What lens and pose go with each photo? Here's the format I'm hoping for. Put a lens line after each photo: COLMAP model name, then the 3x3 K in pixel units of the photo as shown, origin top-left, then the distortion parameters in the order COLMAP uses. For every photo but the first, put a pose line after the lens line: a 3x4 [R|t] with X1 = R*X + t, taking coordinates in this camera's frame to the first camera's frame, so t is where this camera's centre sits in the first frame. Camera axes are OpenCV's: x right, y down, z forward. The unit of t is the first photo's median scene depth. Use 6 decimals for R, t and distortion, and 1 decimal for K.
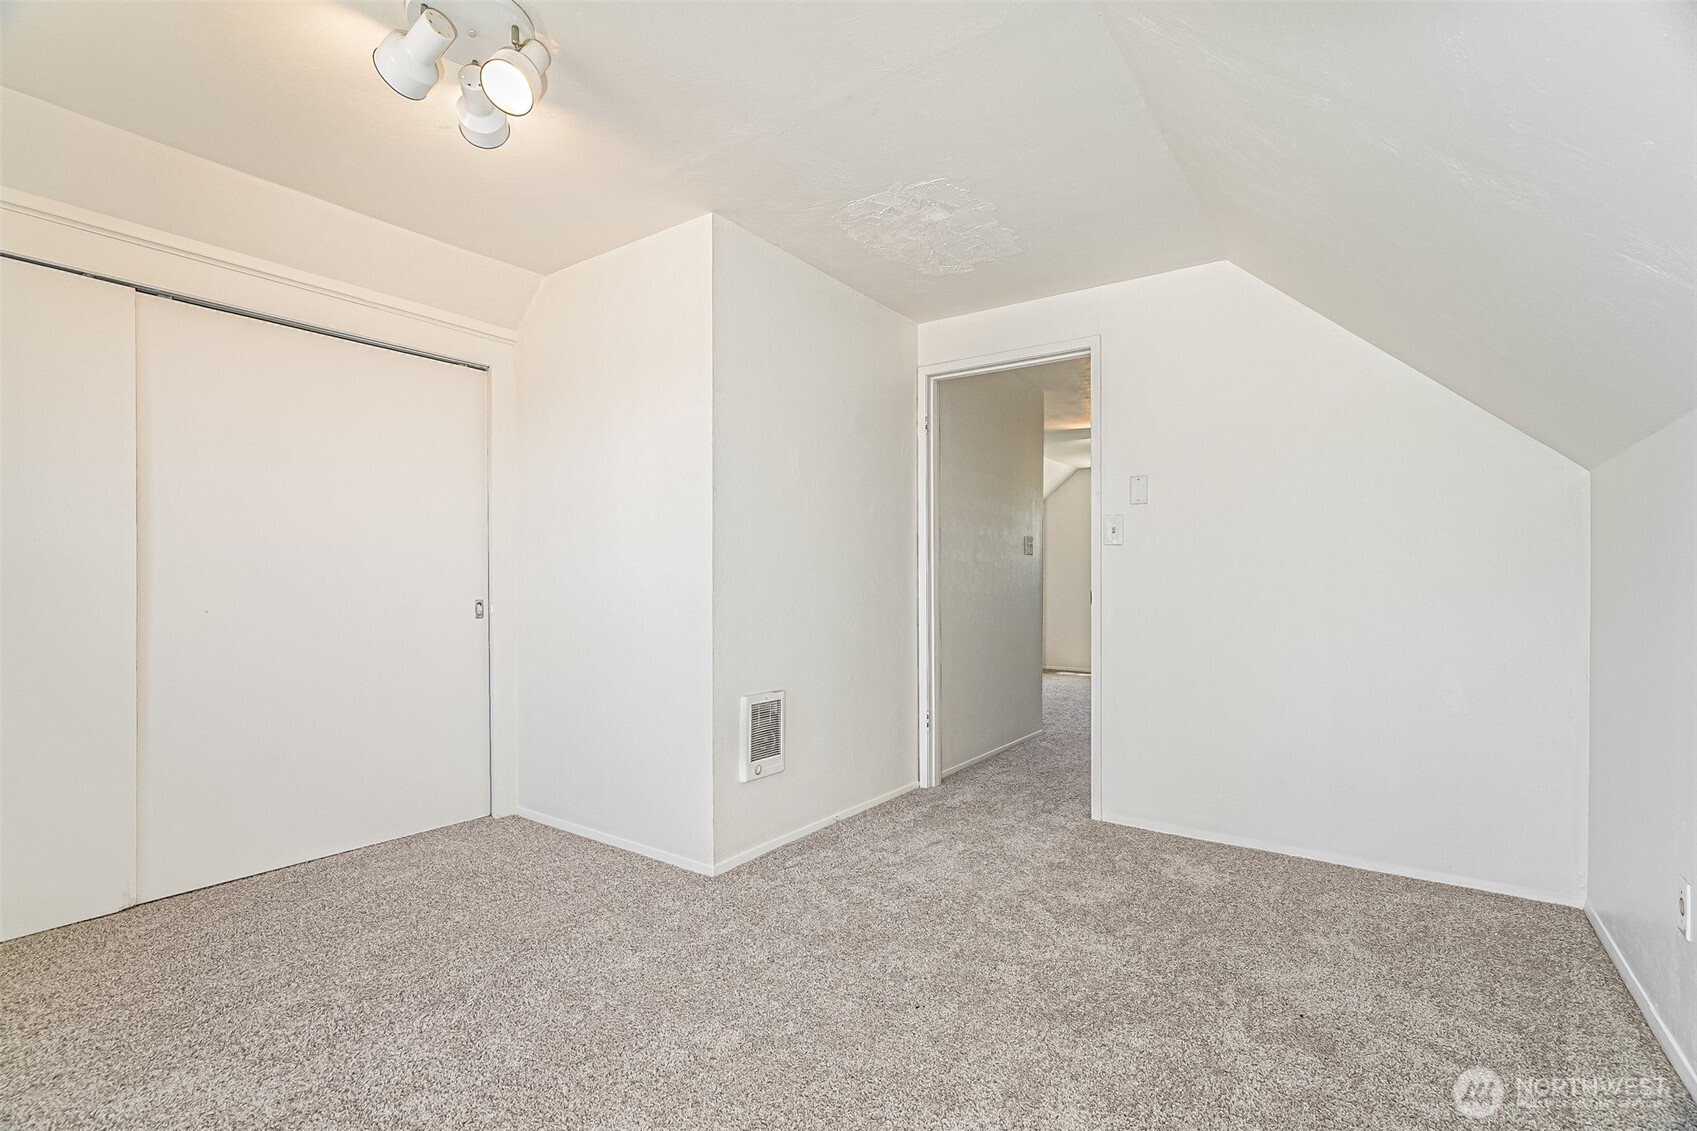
lens RADIAL K [[793.0, 0, 846.4], [0, 793.0, 573.6], [0, 0, 1]] dist [-0.002711, 0.002586]
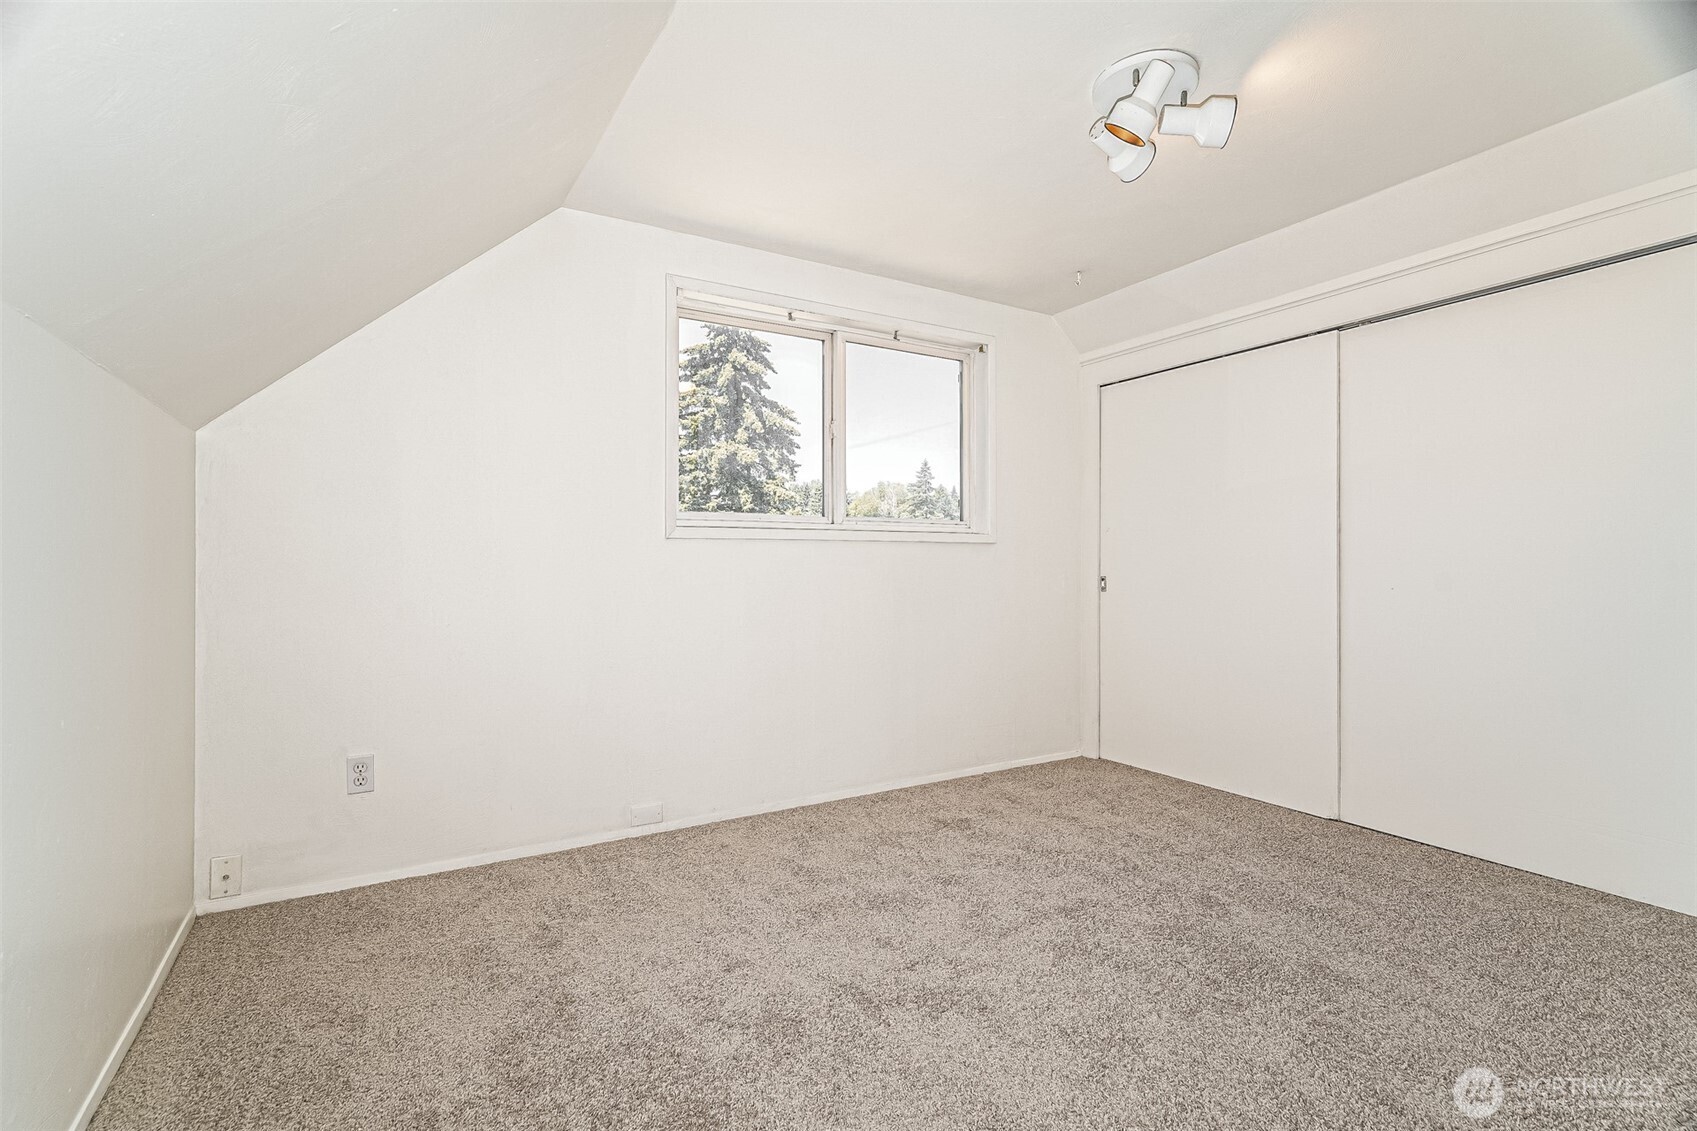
lens RADIAL K [[793.0, 0, 848.0], [0, 793.0, 566.2], [0, 0, 1]] dist [-0.002711, 0.002586]
pose [[-0.424714, 0.002875, -0.905323, 0.552426], [0.012382, 0.999920, -0.002634, 0.007910], [0.905243, -0.012328, -0.424716, 0.804441]]
